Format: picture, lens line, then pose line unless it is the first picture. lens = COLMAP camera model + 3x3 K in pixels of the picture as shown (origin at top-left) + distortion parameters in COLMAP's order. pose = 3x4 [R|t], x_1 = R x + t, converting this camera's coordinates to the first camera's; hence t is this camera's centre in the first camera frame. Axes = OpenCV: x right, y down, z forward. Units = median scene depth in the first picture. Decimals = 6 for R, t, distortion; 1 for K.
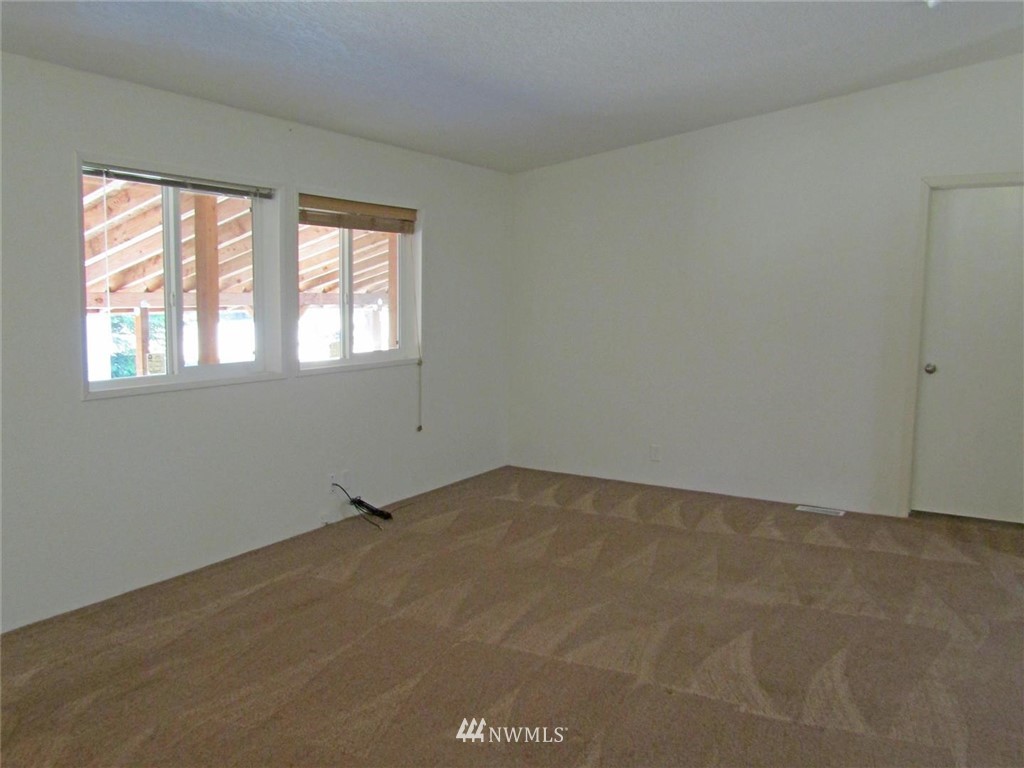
lens RADIAL K [[863.6, 0, 511.9], [0, 863.6, 382.2], [0, 0, 1]] dist [-0.006179, -0.009906]
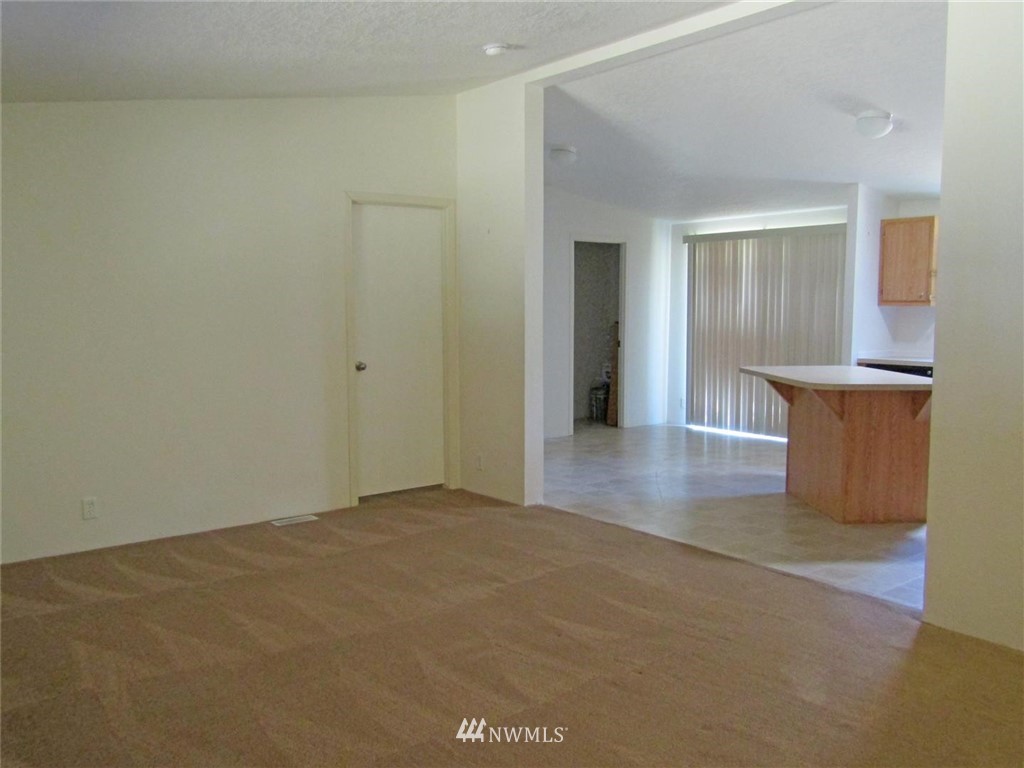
lens RADIAL K [[863.6, 0, 509.2], [0, 863.6, 382.2], [0, 0, 1]] dist [-0.006179, -0.009906]
pose [[0.370335, -0.100138, 0.923485, -0.527515], [0.107935, 0.992077, 0.064291, -0.052043], [-0.922606, 0.075867, 0.378209, 0.465255]]
